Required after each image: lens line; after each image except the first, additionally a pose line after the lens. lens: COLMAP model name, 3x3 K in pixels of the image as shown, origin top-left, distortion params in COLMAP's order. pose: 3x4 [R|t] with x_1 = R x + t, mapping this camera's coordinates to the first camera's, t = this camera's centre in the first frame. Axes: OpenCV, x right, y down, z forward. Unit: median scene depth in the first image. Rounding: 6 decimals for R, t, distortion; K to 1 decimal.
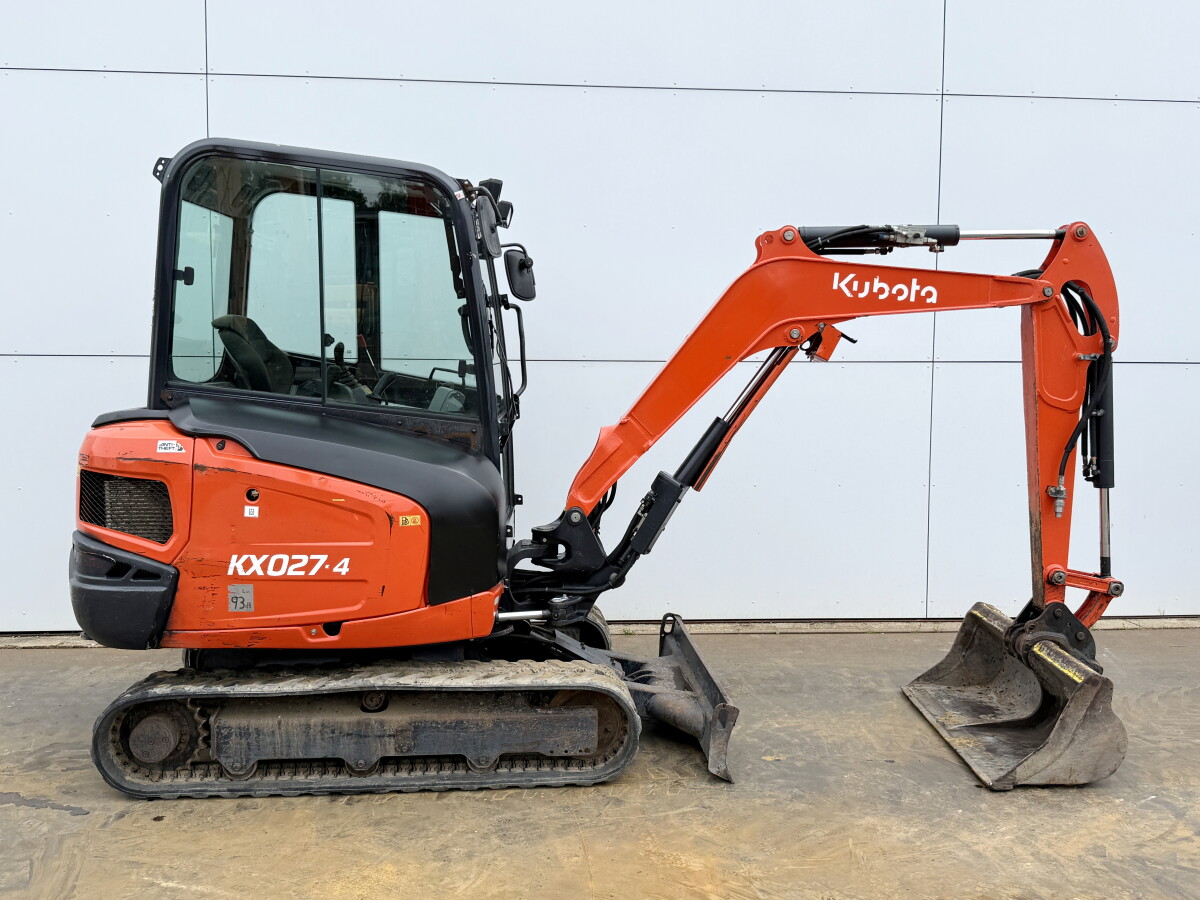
lens RADIAL K [[1085.8, 0, 600.0], [0, 1085.8, 450.0], [0, 0, 1]] dist [0.035962, -0.007811]
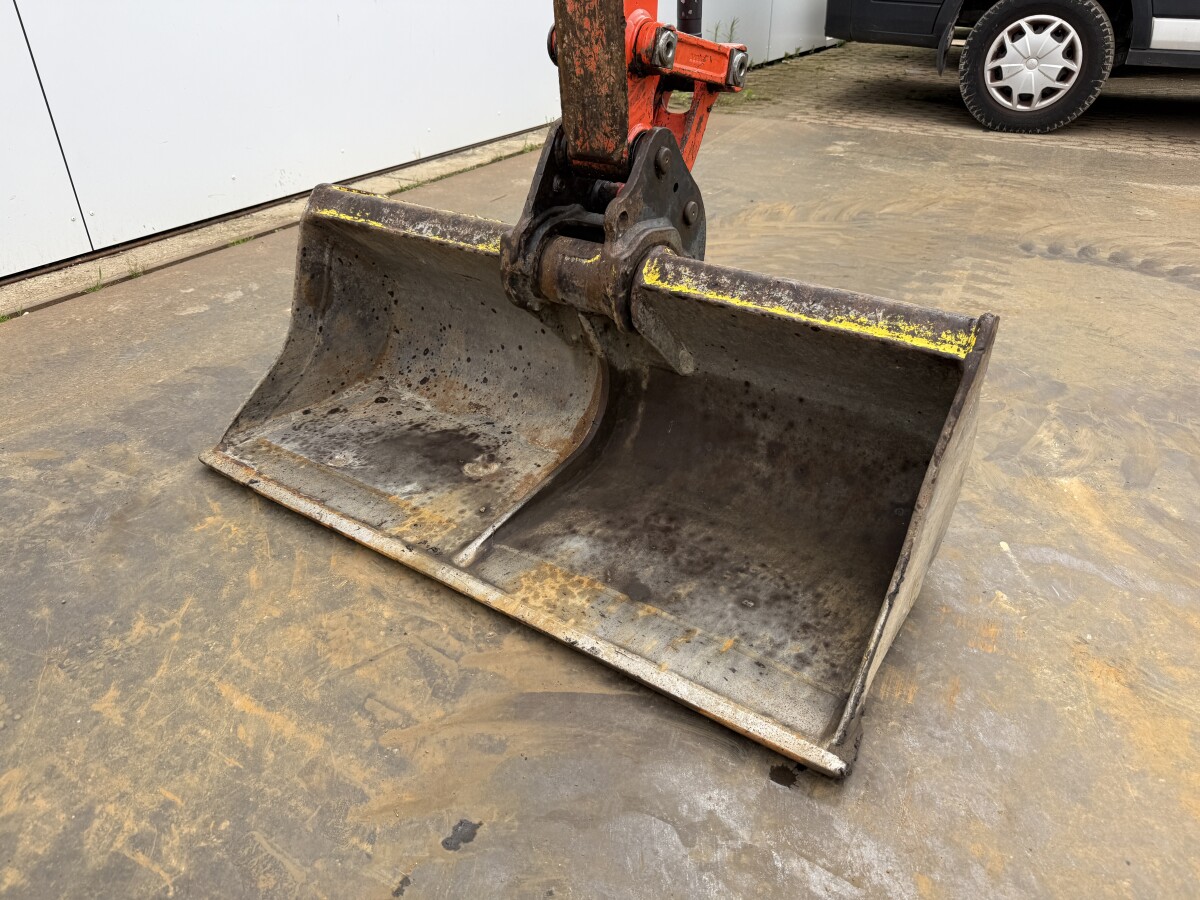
lens RADIAL K [[913.0, 0, 600.0], [0, 913.0, 450.0], [0, 0, 1]] dist [0.135159, -0.243397]
pose [[0.586764, -0.410125, 0.698216, 0.145442], [0.082674, 0.888089, 0.452177, 0.087992], [-0.805526, -0.207597, 0.555005, 0.768332]]
